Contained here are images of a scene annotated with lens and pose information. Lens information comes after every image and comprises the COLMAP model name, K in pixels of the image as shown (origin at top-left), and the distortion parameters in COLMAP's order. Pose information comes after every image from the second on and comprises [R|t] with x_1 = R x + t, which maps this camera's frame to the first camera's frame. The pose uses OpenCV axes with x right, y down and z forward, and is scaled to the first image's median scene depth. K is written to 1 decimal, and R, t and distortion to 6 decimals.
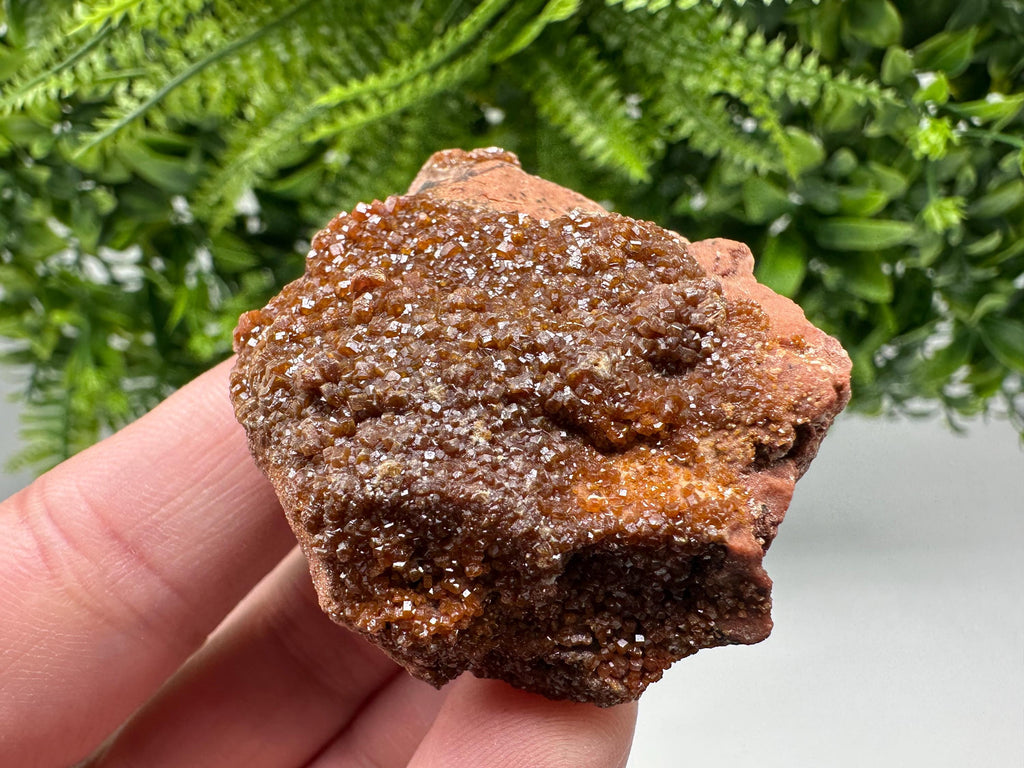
lens RADIAL K [[820.5, 0, 512.0], [0, 820.5, 384.0], [0, 0, 1]] dist [0.005650, -0.004289]
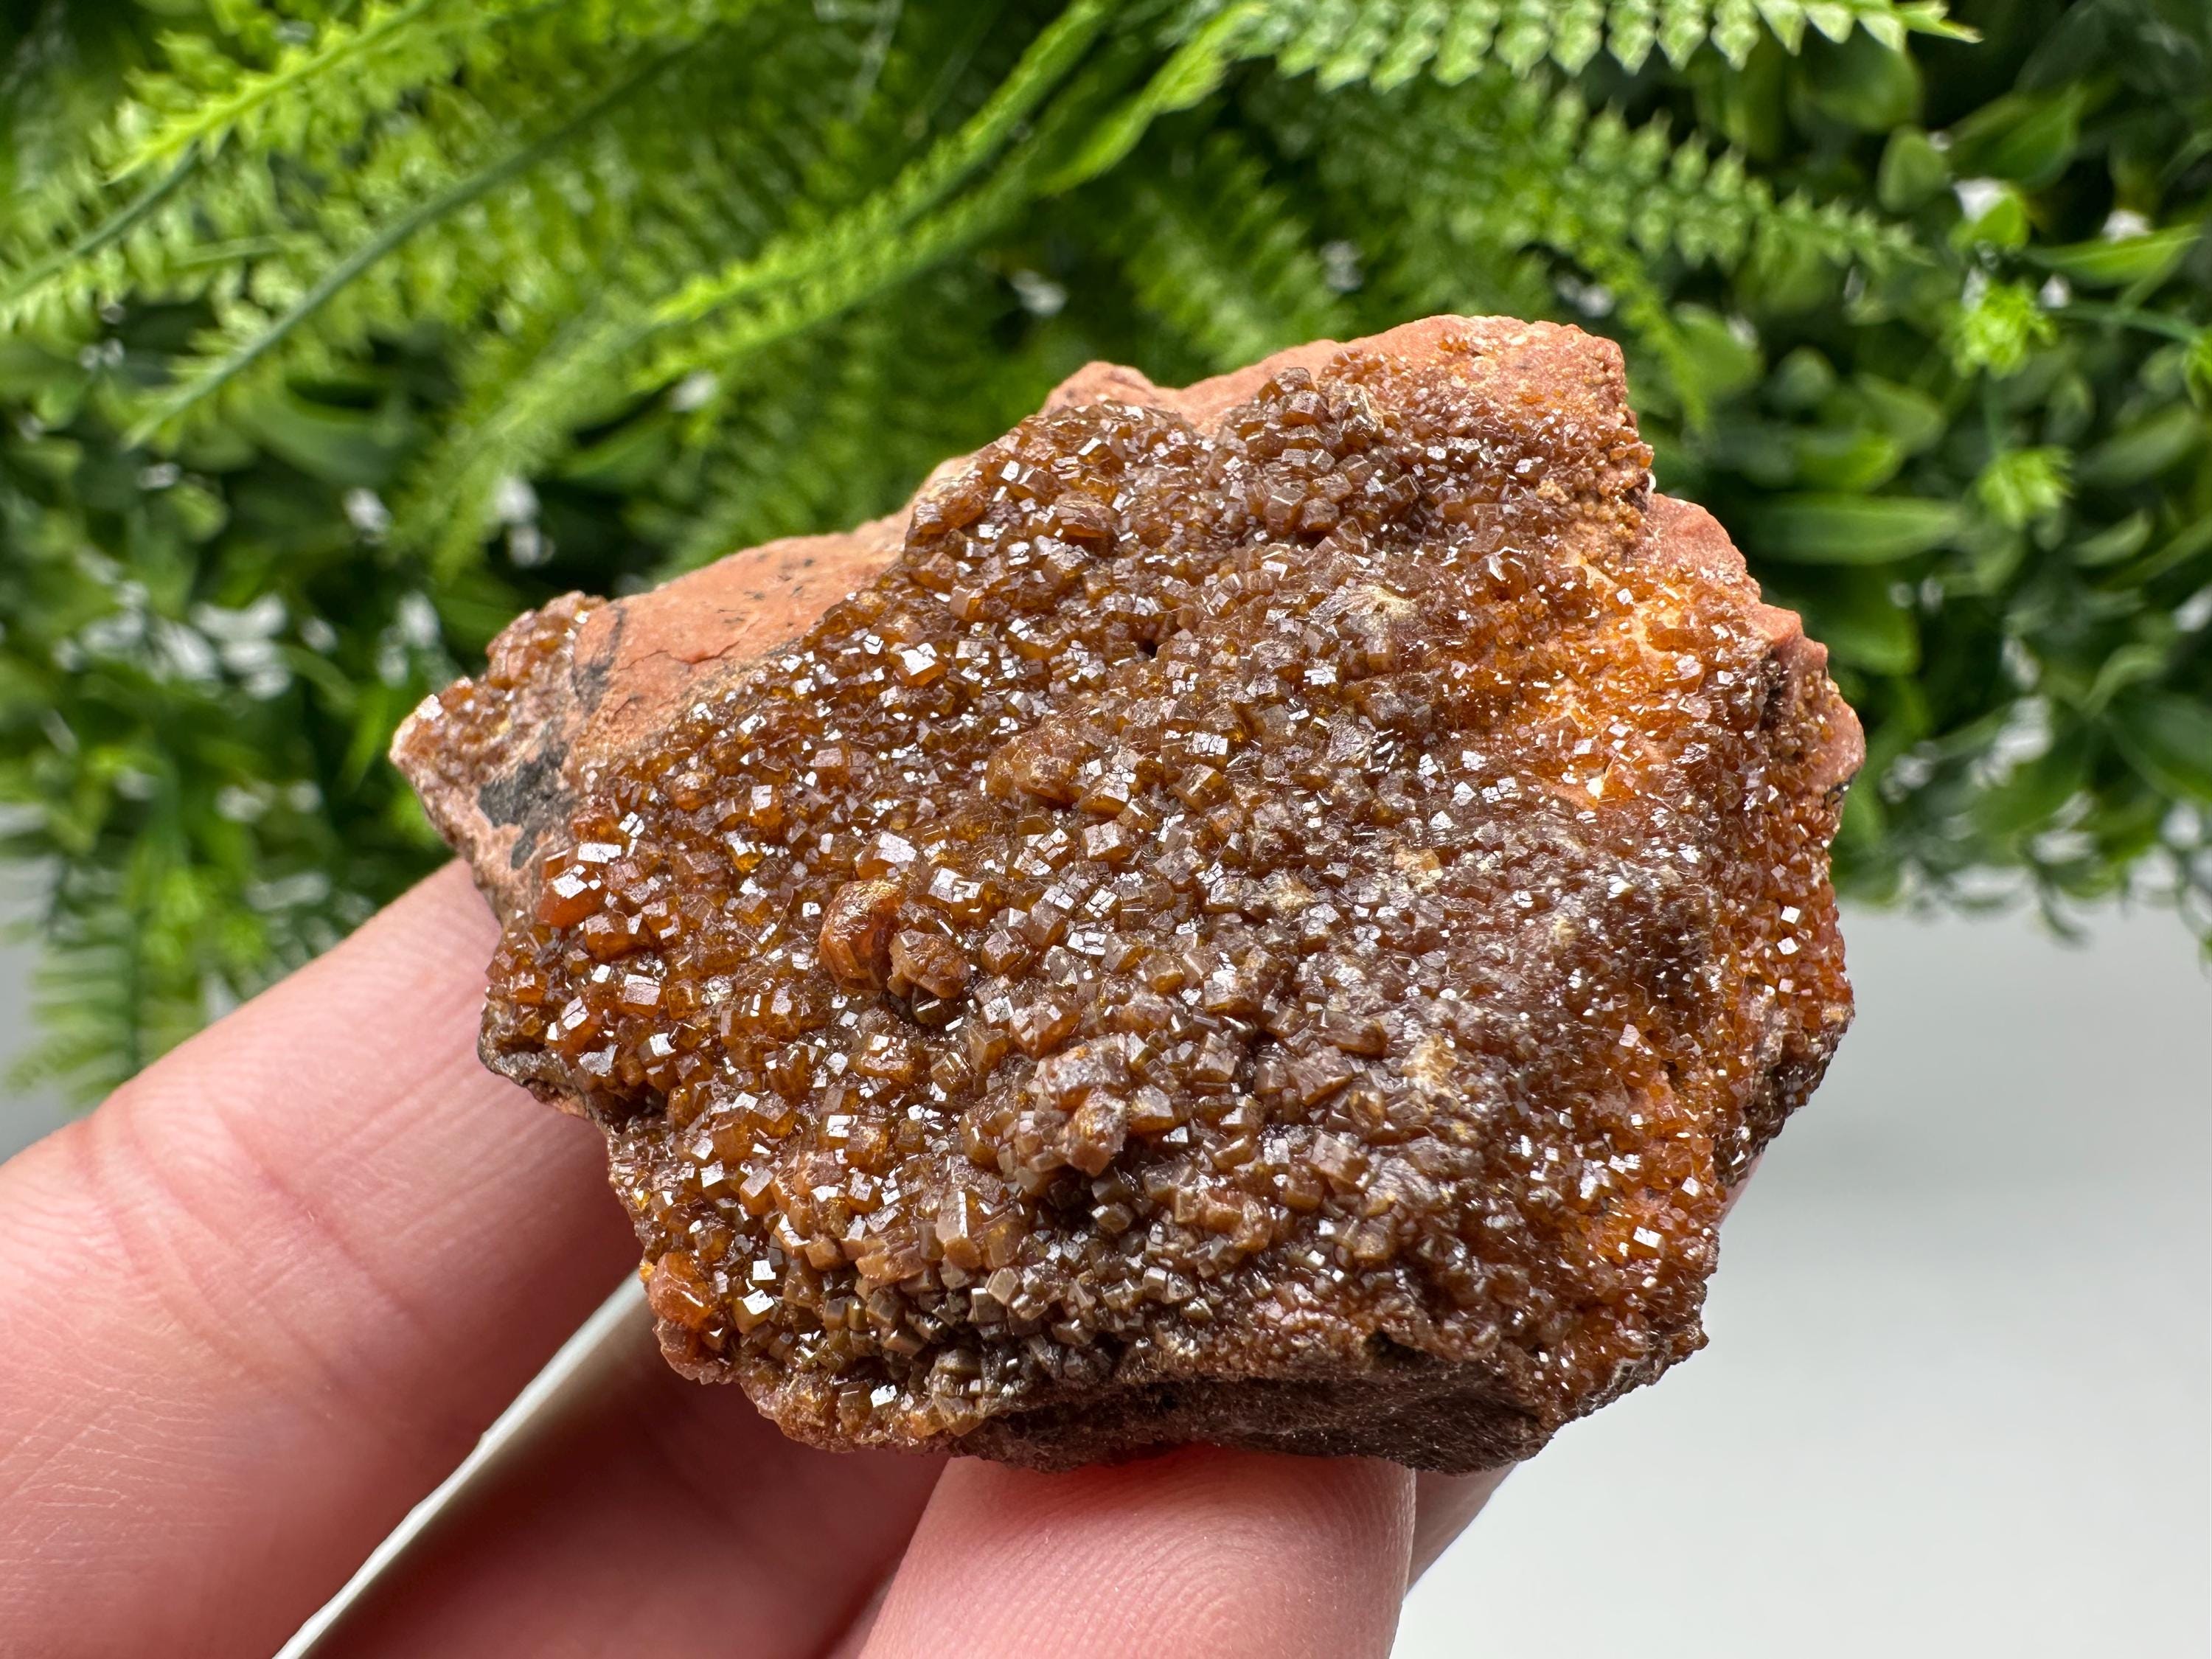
lens RADIAL K [[1778.7, 0, 1106.0], [0, 1778.7, 829.5], [0, 0, 1]] dist [-0.003367, 0.003931]
pose [[0.999445, -0.032964, 0.004850, -0.000602], [0.032944, 0.999449, 0.004138, -0.035789], [-0.004984, -0.003976, 0.999980, 0.004000]]
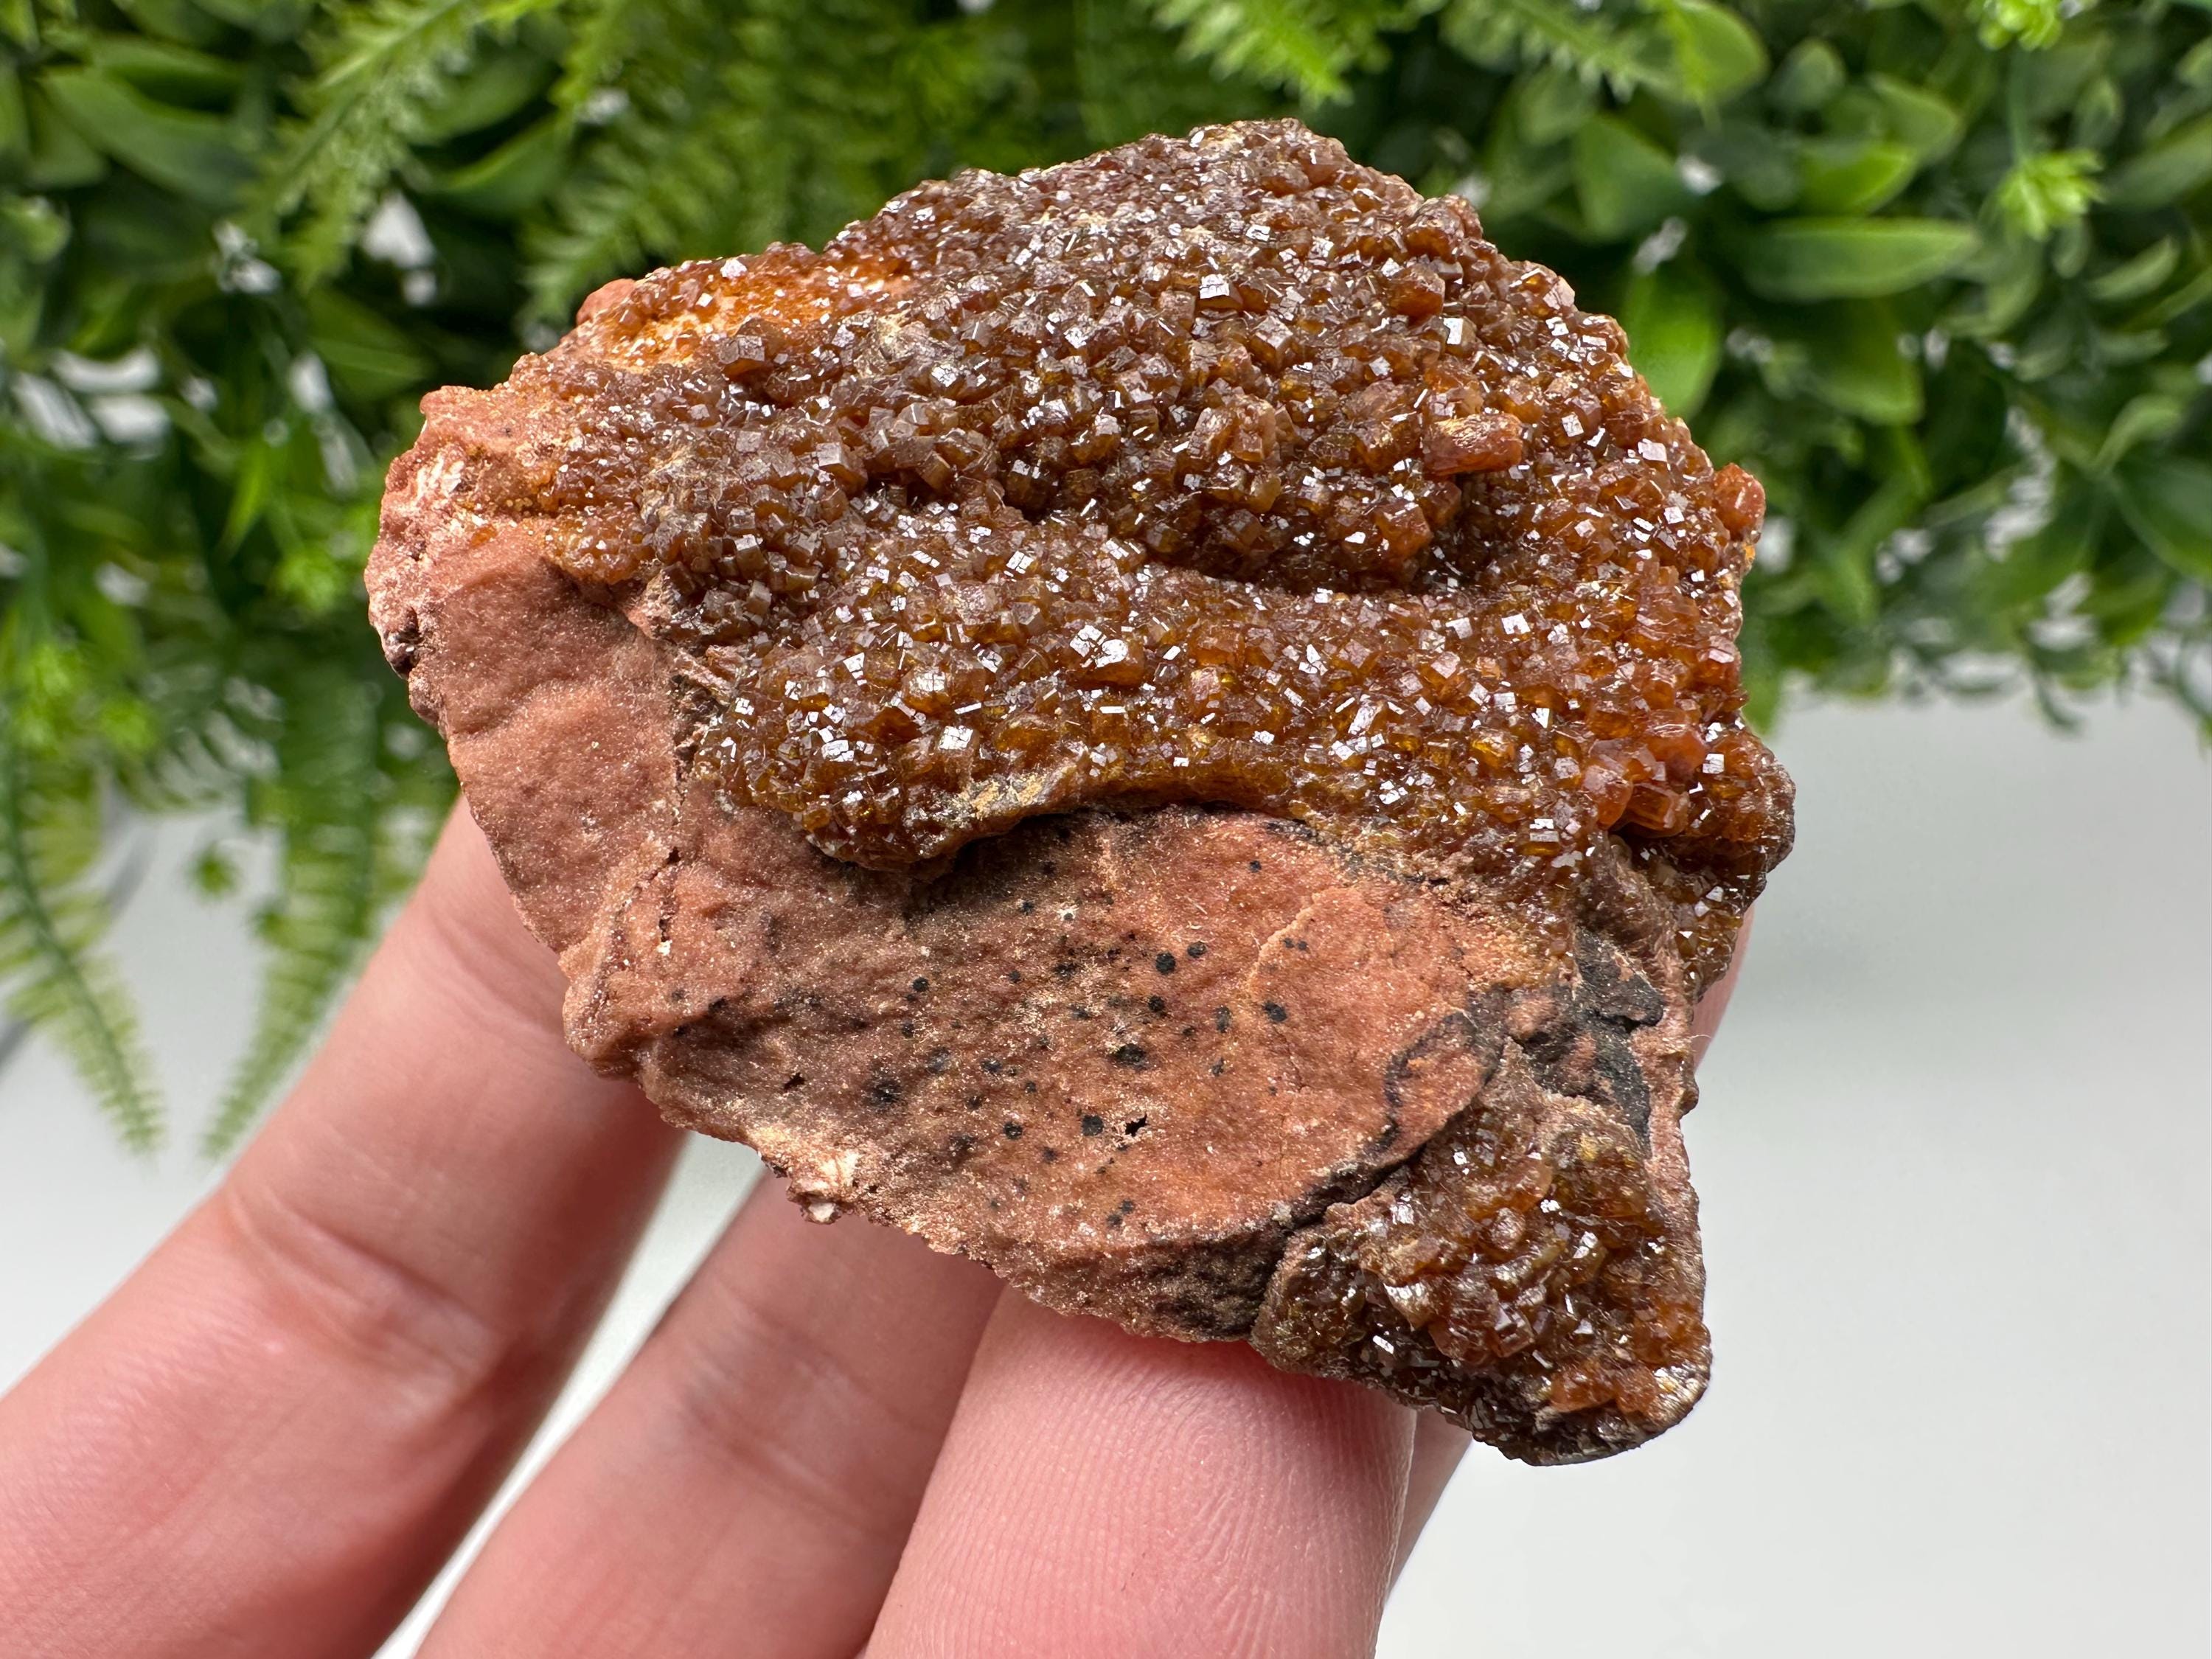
lens RADIAL K [[1773.3, 0, 1116.1], [0, 1773.3, 822.4], [0, 0, 1]] dist [-0.000262, 0.002100]
pose [[0.999062, -0.037187, 0.022188, 0.015762], [0.035462, 0.996656, 0.073620, 0.031547], [-0.024852, -0.072764, 0.997040, 0.082393]]
